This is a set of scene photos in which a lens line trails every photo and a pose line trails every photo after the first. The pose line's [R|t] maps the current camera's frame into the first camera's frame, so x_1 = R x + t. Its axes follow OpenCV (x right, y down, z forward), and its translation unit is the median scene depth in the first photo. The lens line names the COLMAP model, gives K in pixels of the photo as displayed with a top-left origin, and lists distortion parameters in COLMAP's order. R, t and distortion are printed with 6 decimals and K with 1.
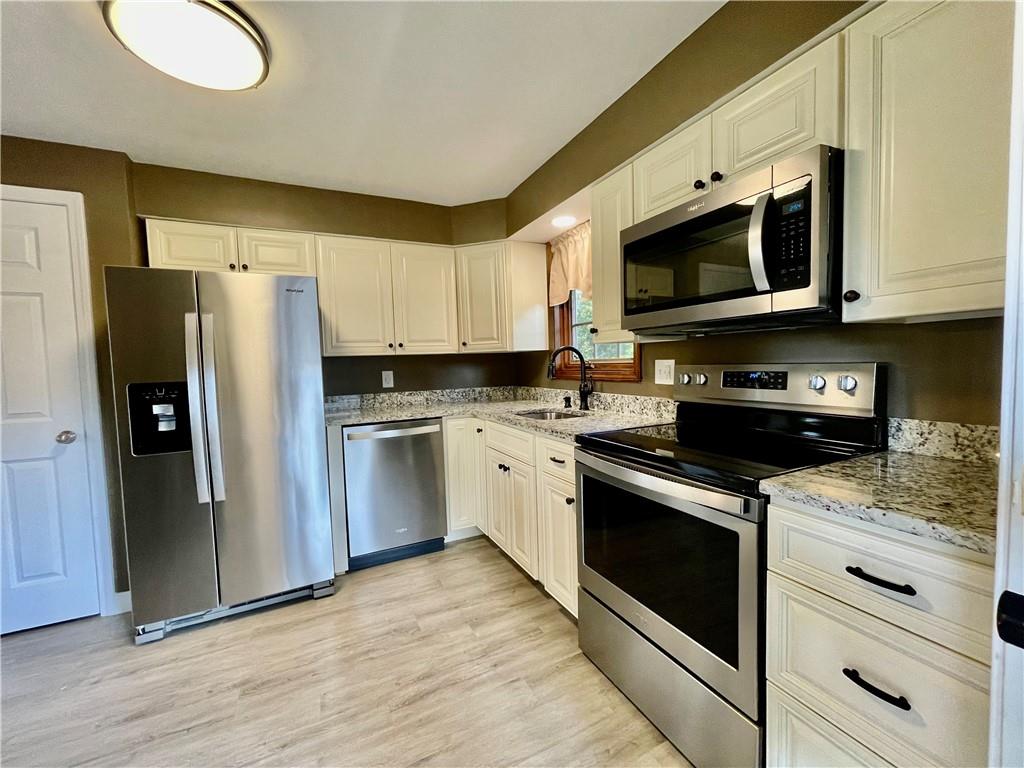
lens RADIAL K [[416.0, 0, 512.0], [0, 416.0, 384.0], [0, 0, 1]] dist [-0.001445, -0.000151]
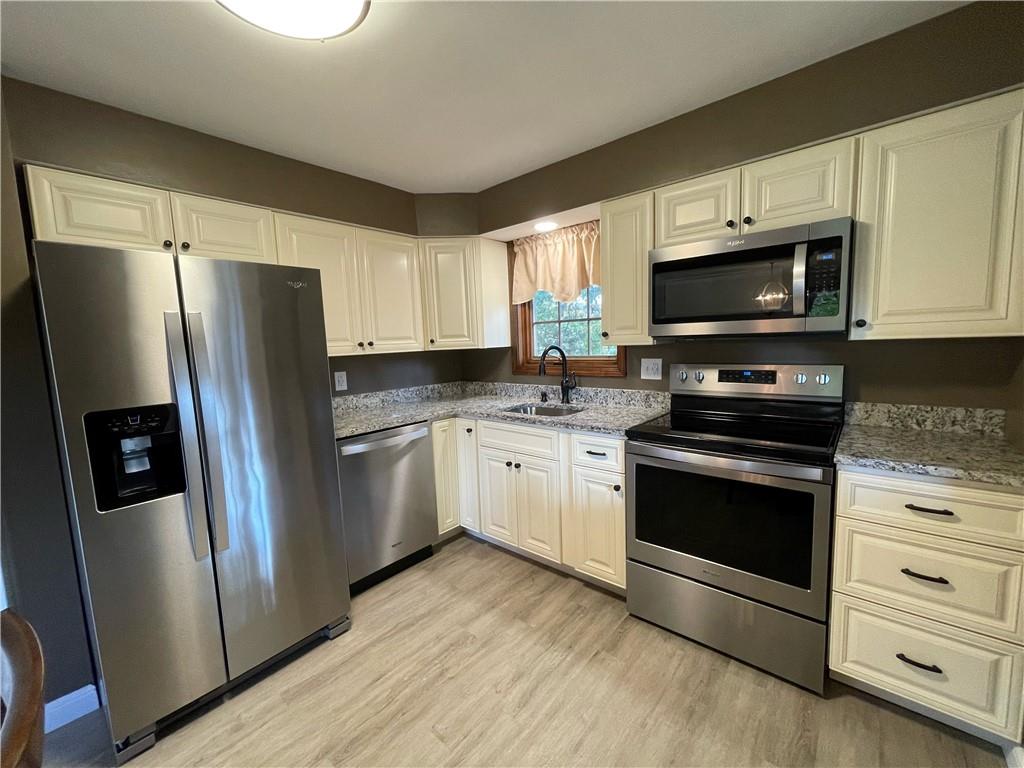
lens RADIAL K [[416.0, 0, 512.0], [0, 416.0, 384.0], [0, 0, 1]] dist [-0.001445, -0.000151]
pose [[0.919916, -0.045747, 0.389437, -0.418575], [0.030219, 0.998488, 0.045910, -0.047411], [-0.390948, -0.030465, 0.919908, 0.057892]]
